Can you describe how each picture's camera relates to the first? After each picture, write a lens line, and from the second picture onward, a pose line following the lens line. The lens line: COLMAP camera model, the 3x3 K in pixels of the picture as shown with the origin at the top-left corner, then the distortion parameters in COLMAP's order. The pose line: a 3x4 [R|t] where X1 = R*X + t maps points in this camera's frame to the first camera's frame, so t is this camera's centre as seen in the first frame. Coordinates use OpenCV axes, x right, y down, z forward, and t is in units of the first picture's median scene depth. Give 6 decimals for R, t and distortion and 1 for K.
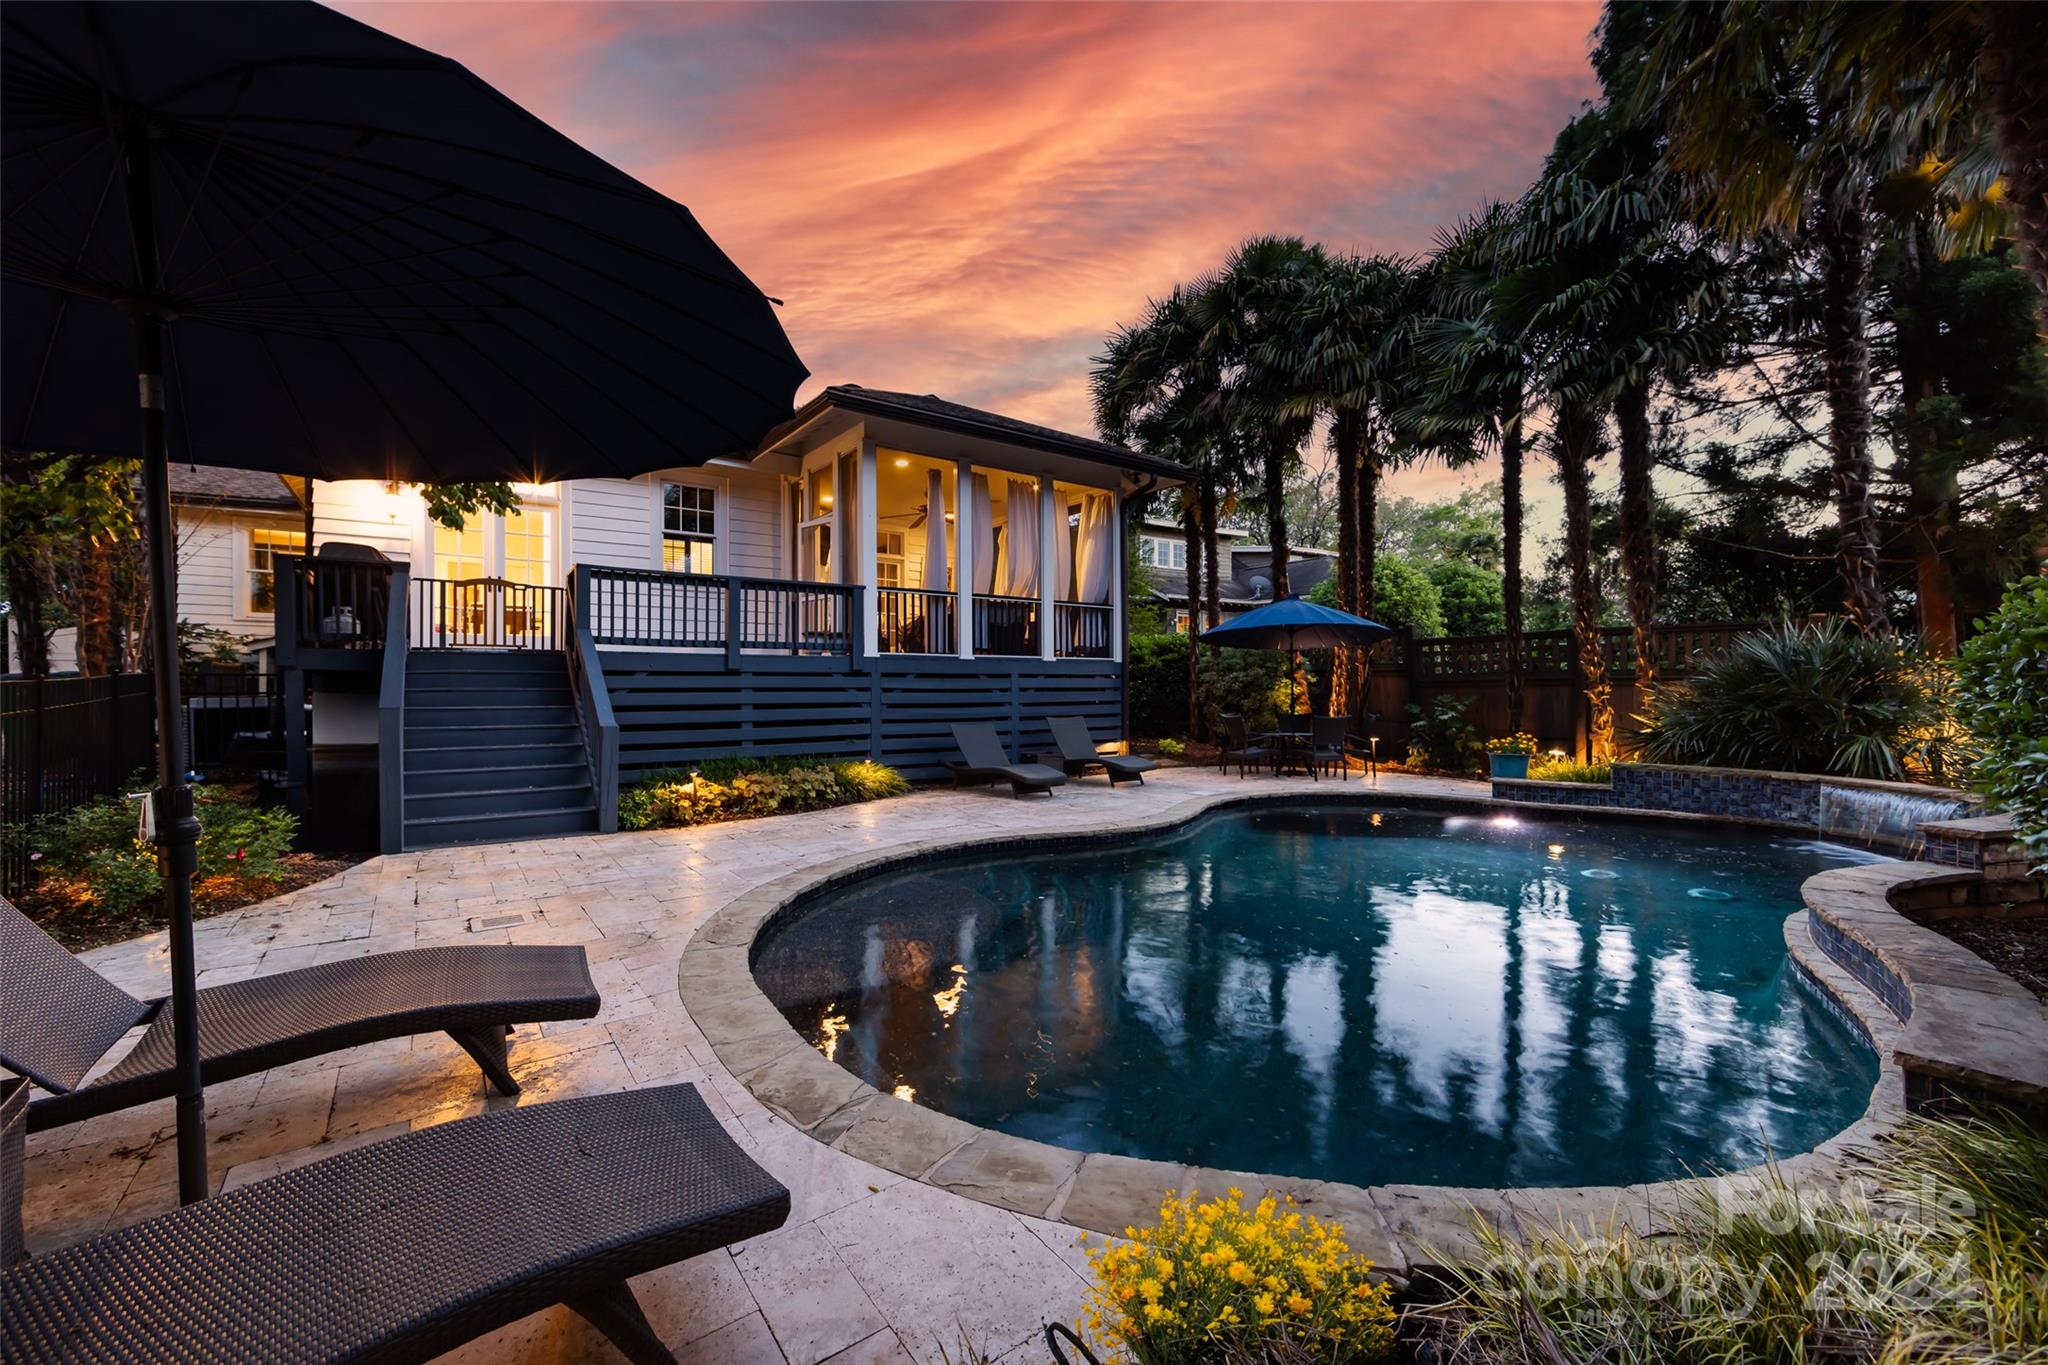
lens RADIAL K [[810.4, 0, 1024.0], [0, 810.4, 682.5], [0, 0, 1]] dist [-0.006404, -0.000287]
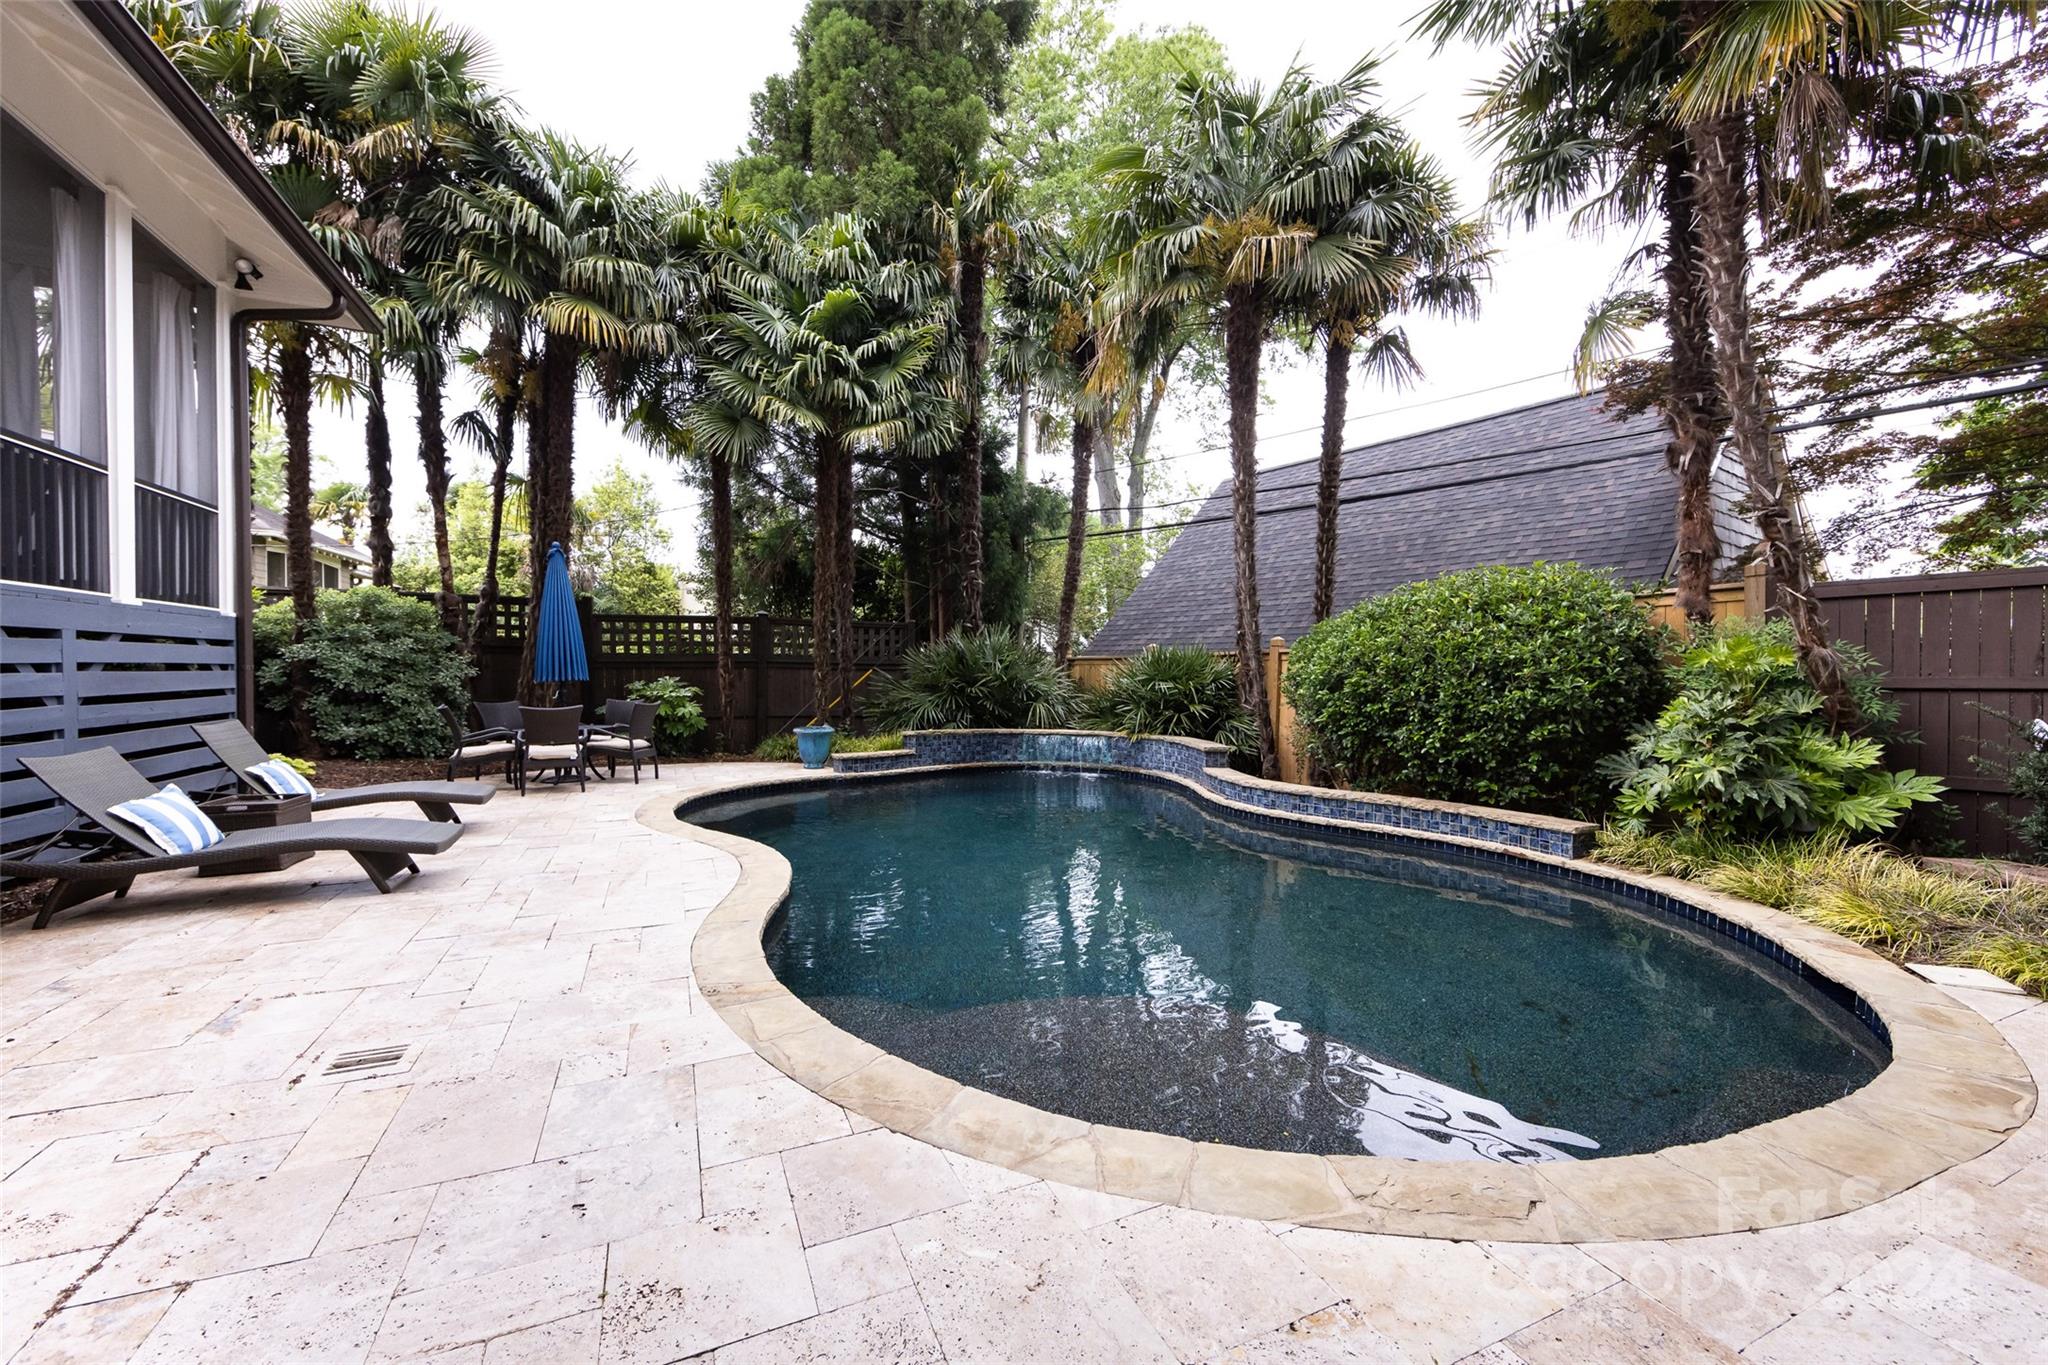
lens RADIAL K [[810.4, 0, 1024.0], [0, 810.4, 682.5], [0, 0, 1]] dist [-0.006404, -0.000287]
pose [[0.213207, -0.009570, 0.976960, -0.420801], [-0.013007, 0.999836, 0.012632, 0.007035], [-0.976920, -0.015401, 0.213048, 0.564752]]
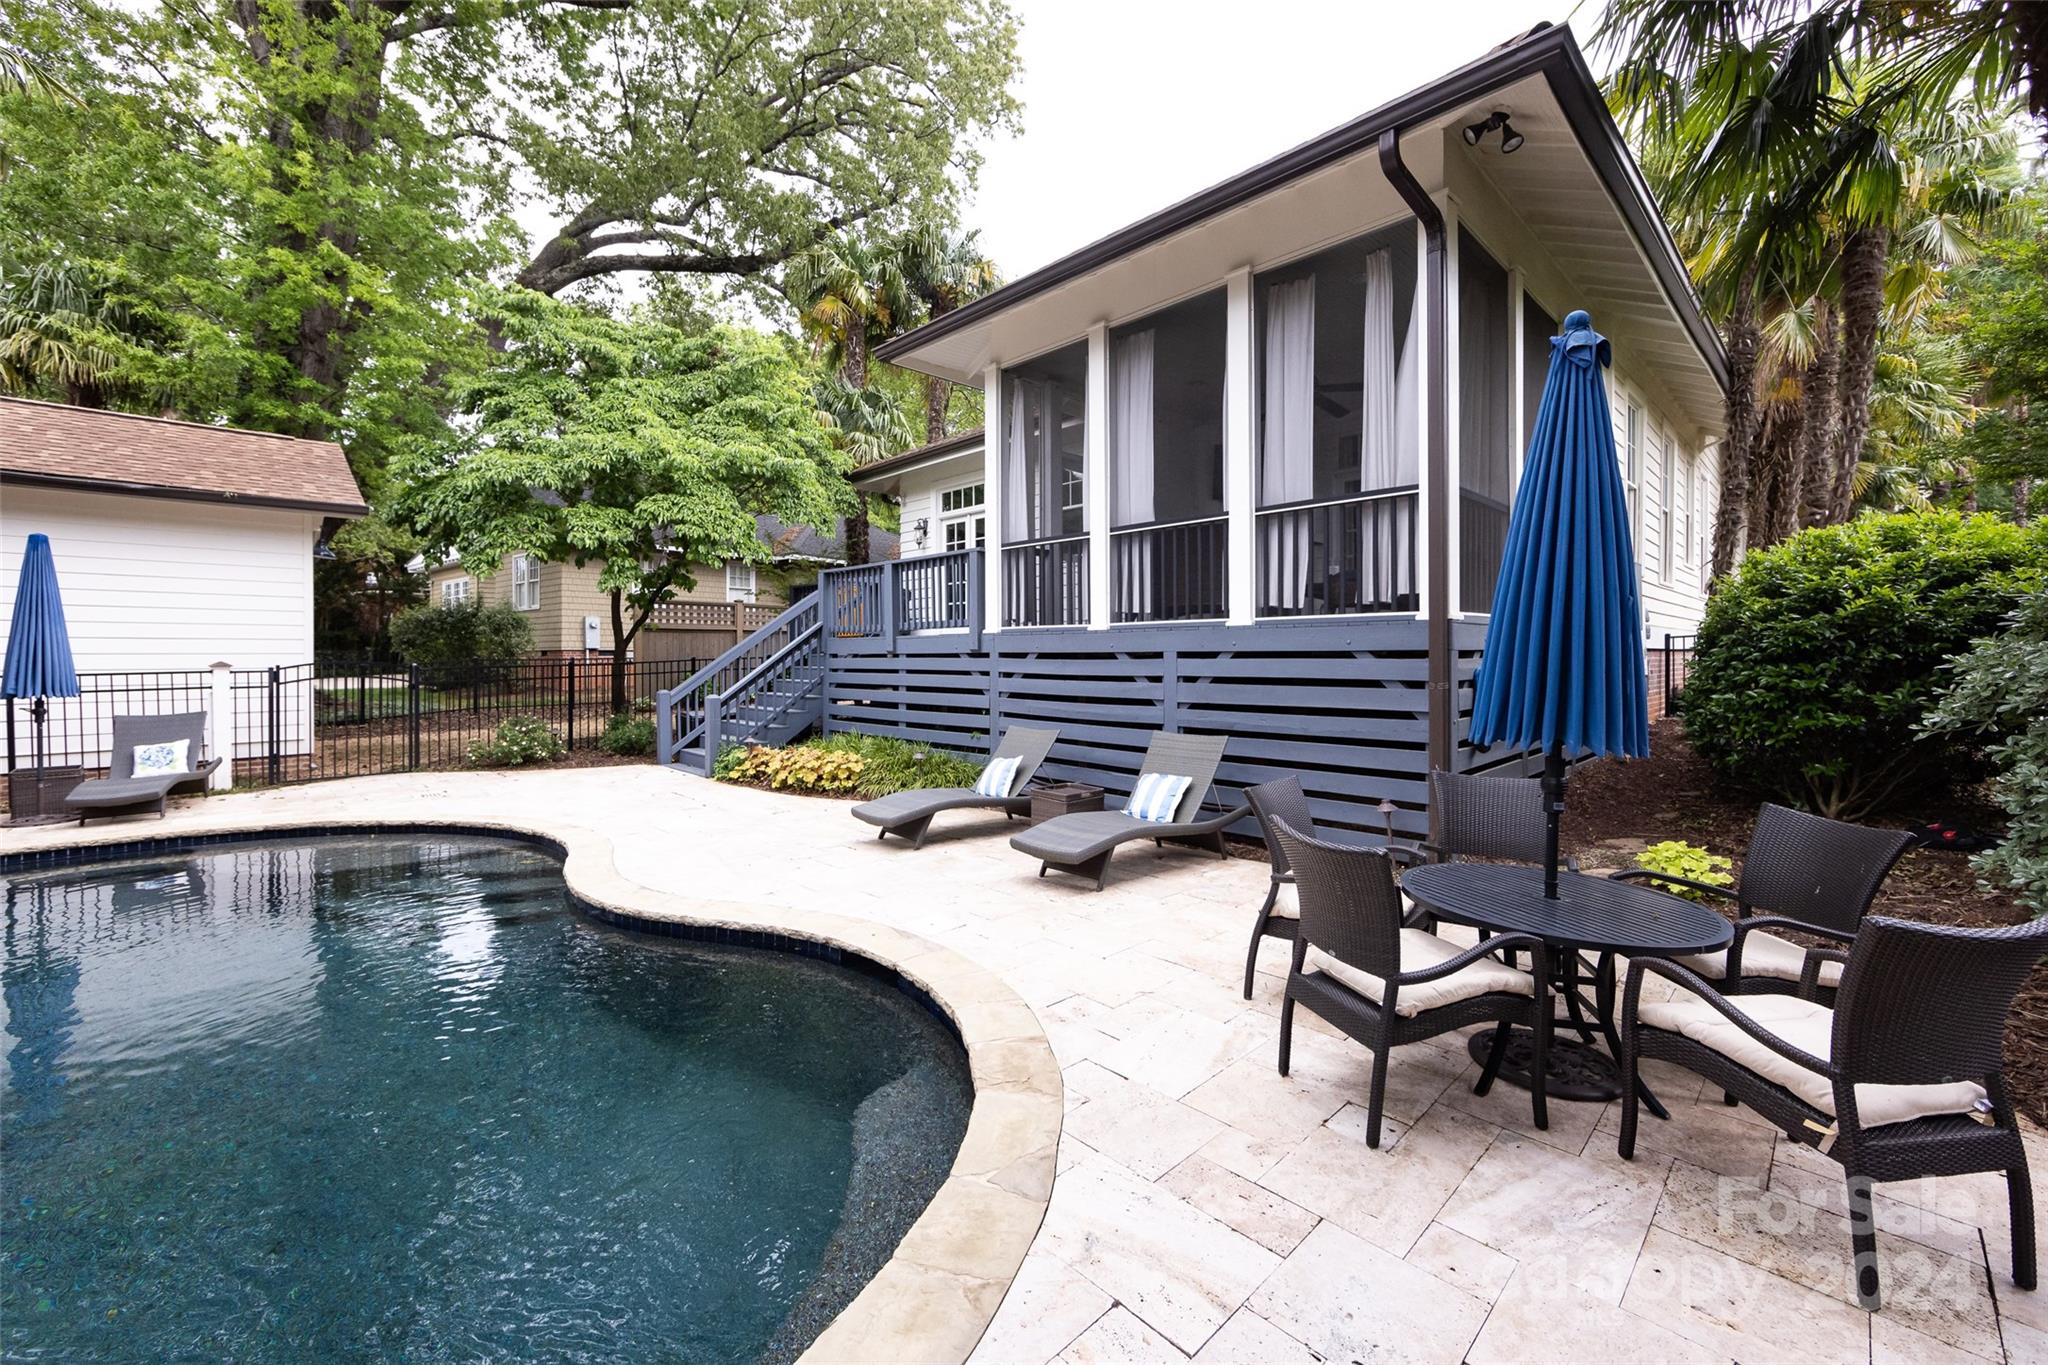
lens RADIAL K [[810.4, 0, 1024.0], [0, 810.4, 682.5], [0, 0, 1]] dist [-0.006404, -0.000287]
pose [[0.140747, 0.036737, -0.989364, 0.727651], [0.009889, 0.999209, 0.038509, -0.016028], [0.989996, -0.015204, 0.140273, 1.090296]]
